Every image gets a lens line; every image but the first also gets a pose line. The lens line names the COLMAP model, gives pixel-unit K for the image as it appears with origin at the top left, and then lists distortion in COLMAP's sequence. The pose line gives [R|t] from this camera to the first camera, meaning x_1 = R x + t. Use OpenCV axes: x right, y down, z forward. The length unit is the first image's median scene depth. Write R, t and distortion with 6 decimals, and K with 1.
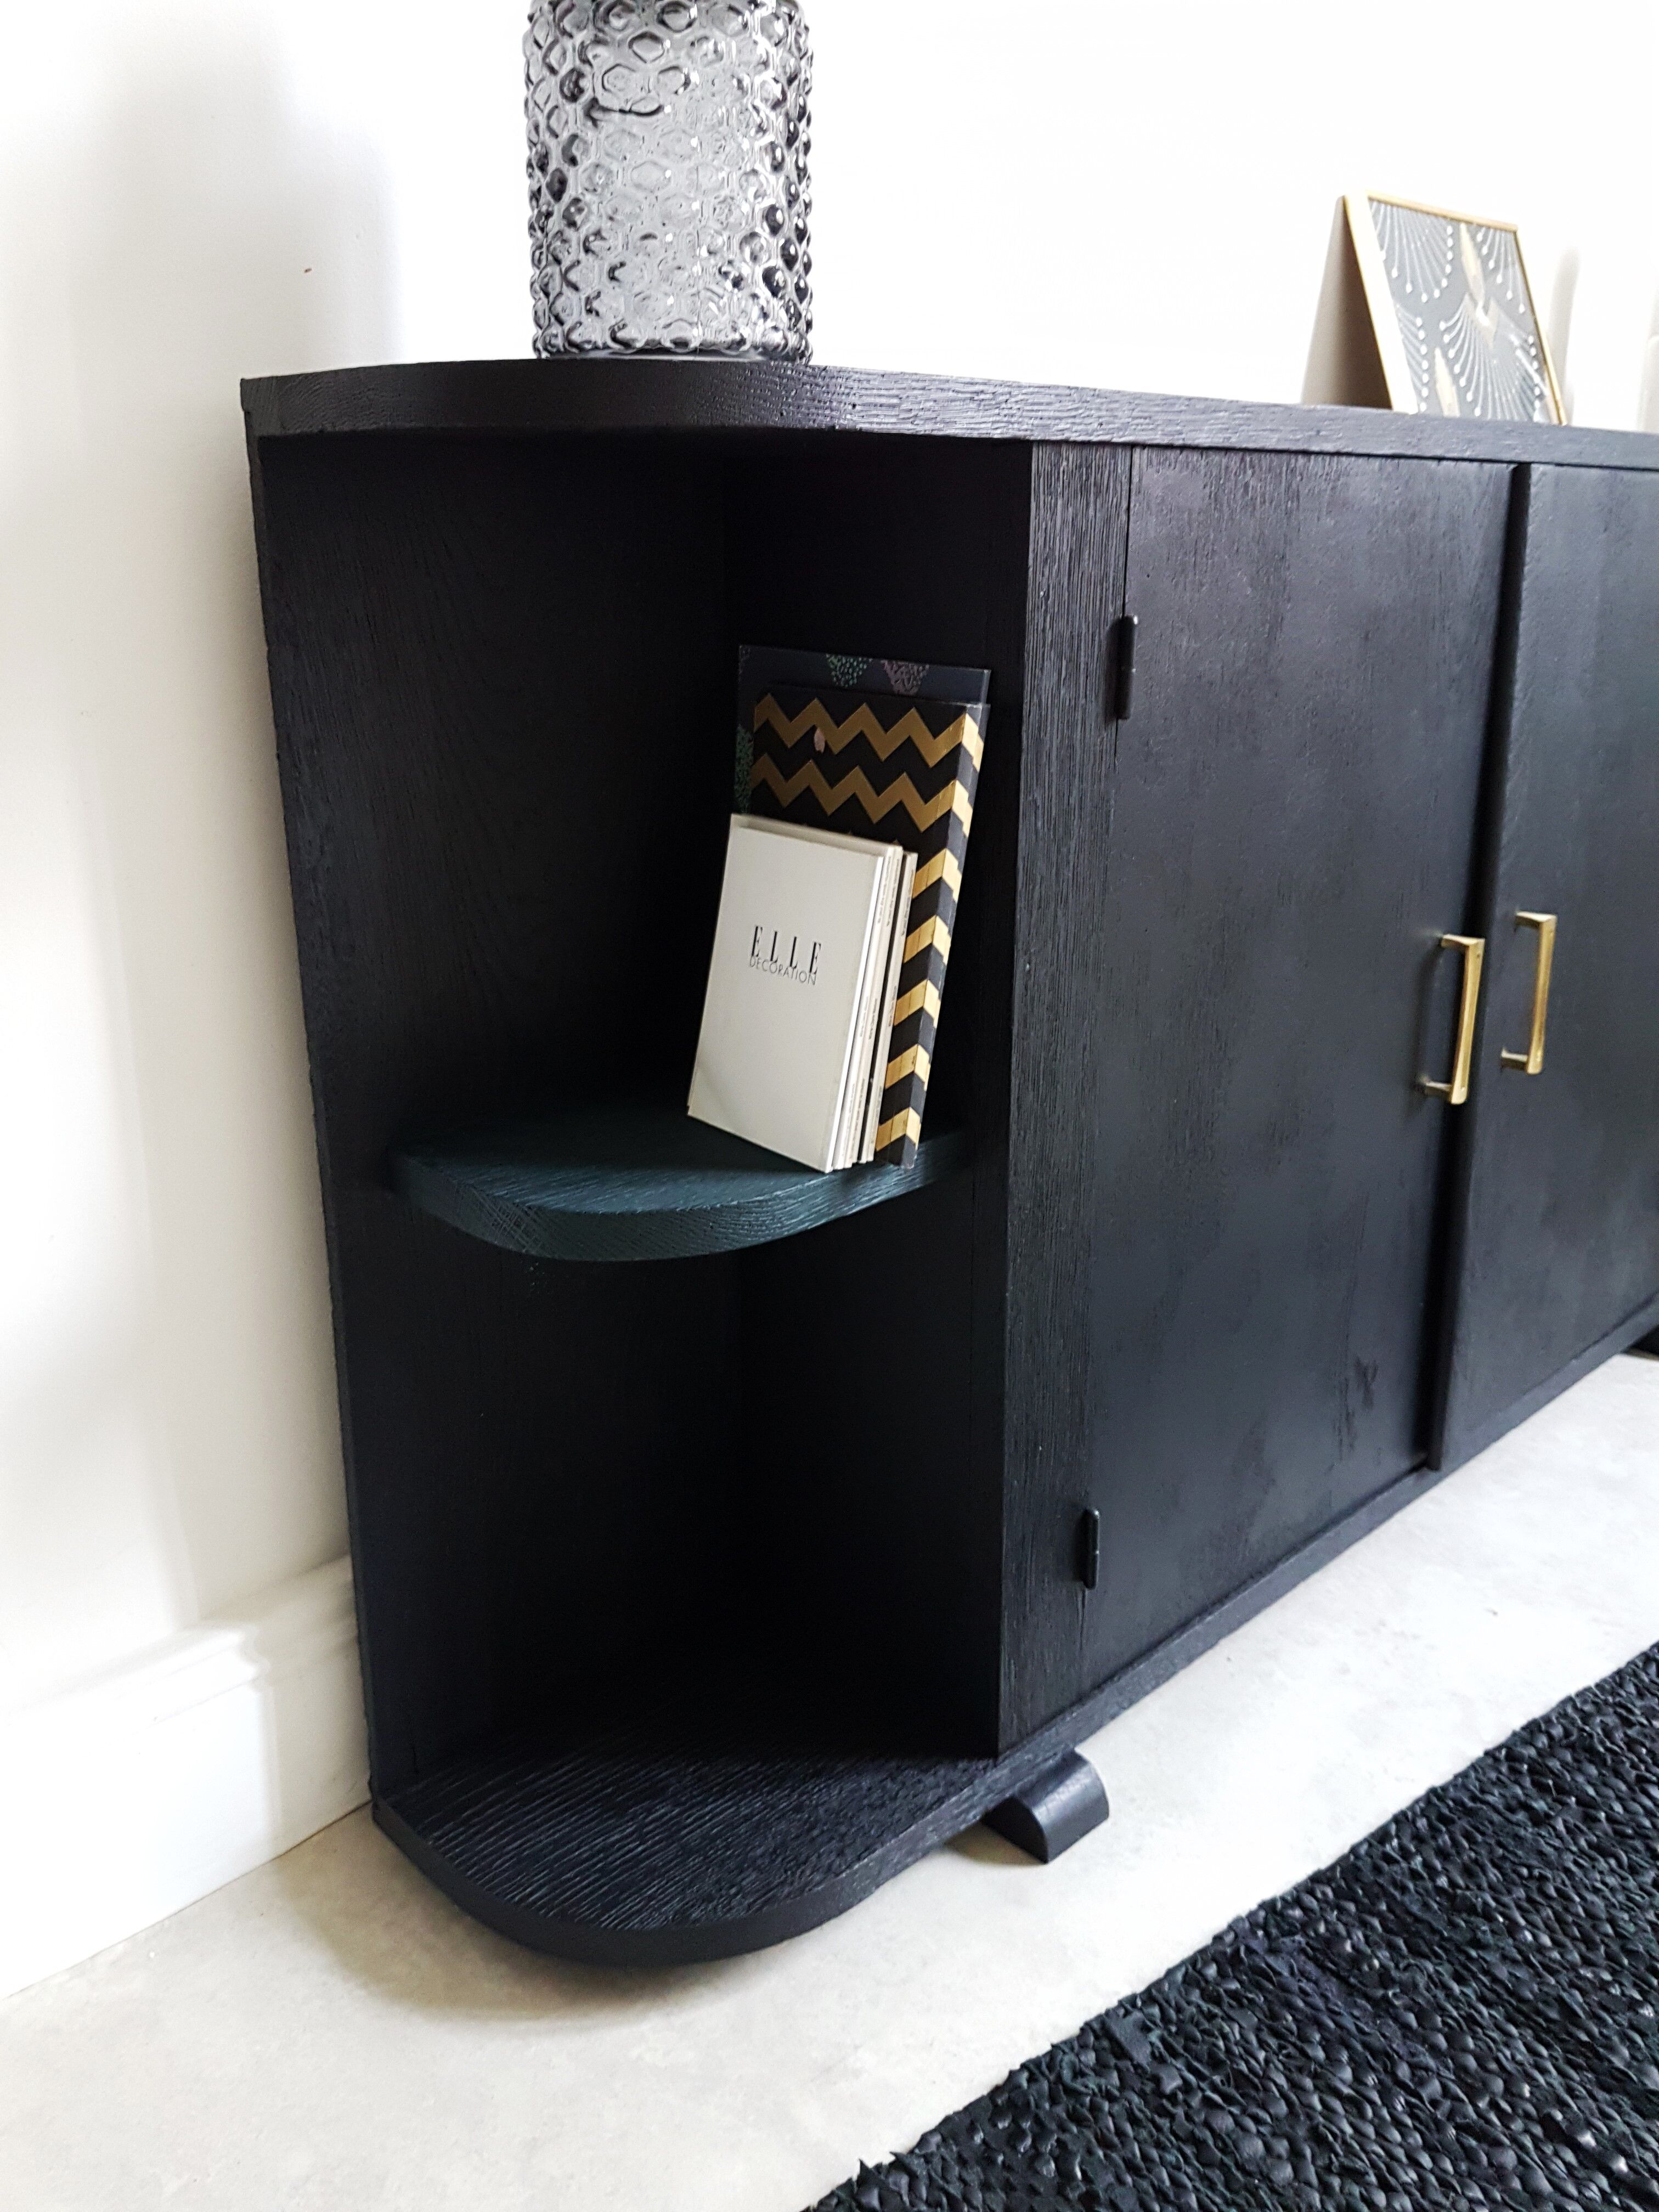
lens RADIAL K [[1736.3, 0, 829.9], [0, 1736.3, 1053.8], [0, 0, 1]] dist [-0.030237, -0.013839]
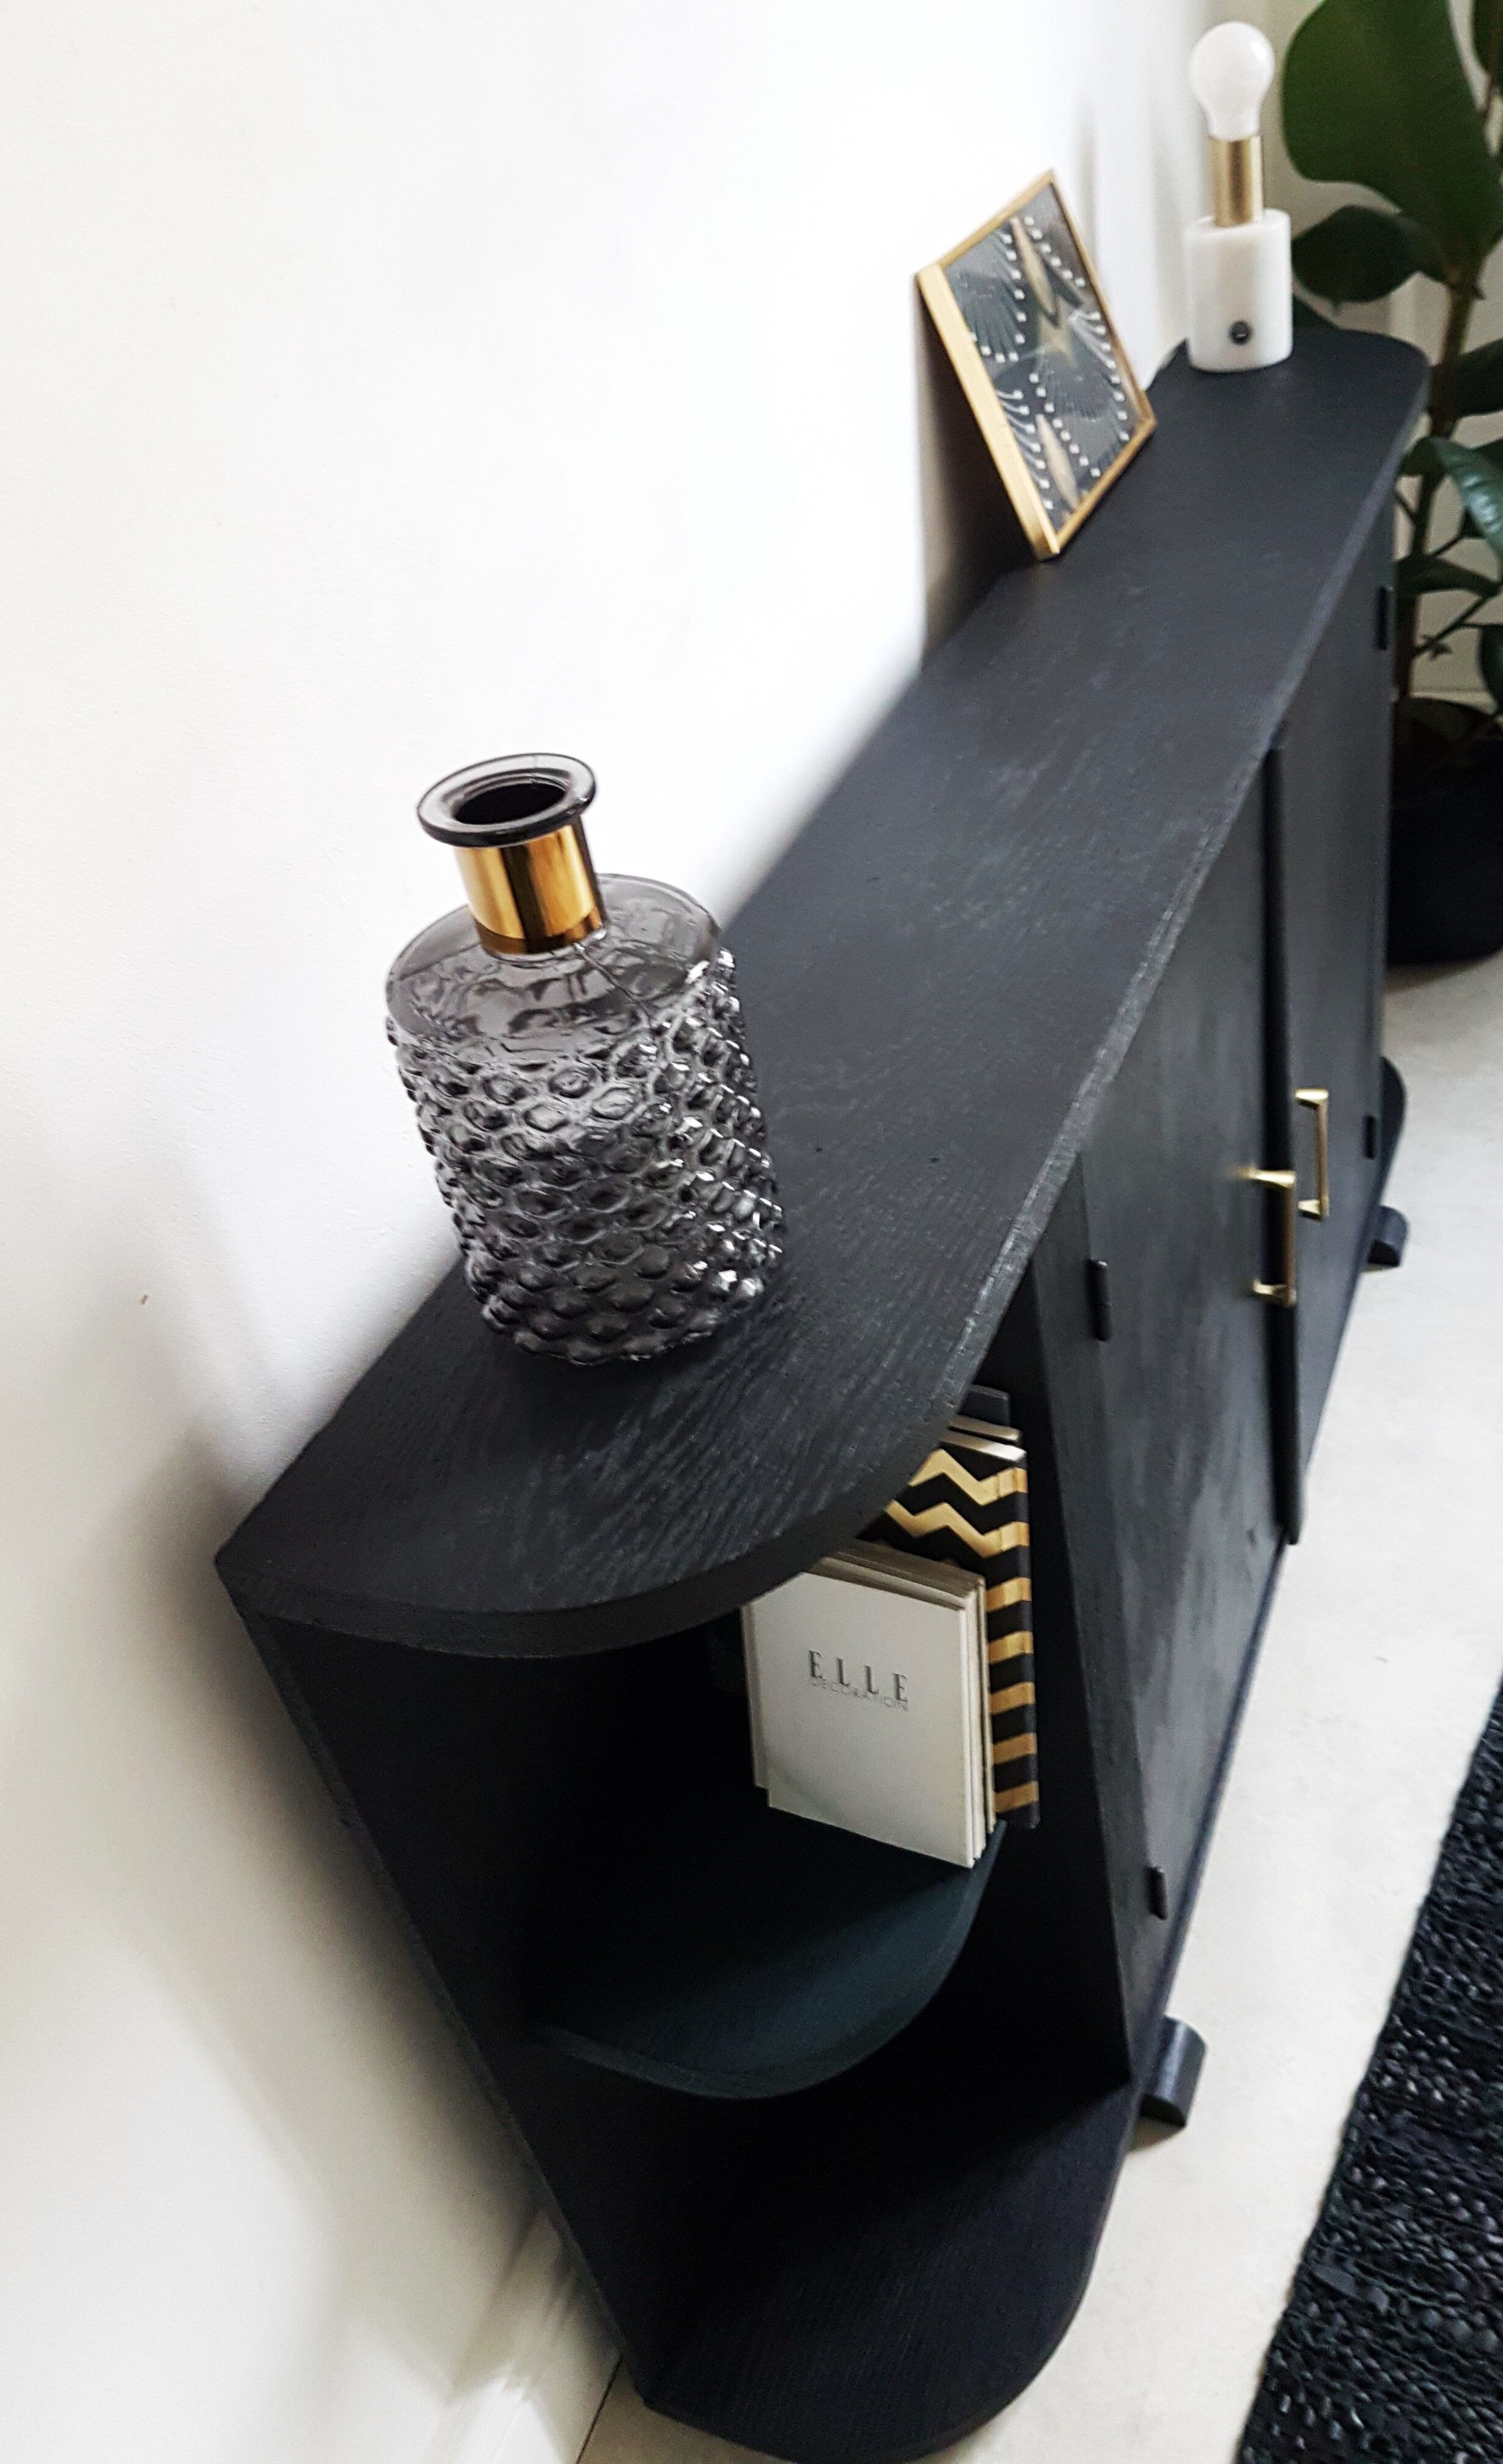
lens RADIAL K [[1934.0, 0, 866.3], [0, 1934.0, 1225.3], [0, 0, 1]] dist [-0.018425, -0.004880]
pose [[0.896810, -0.357415, 0.260742, -0.211630], [0.255315, 0.899425, 0.354752, -0.666536], [-0.361312, -0.251573, 0.897867, 0.071869]]
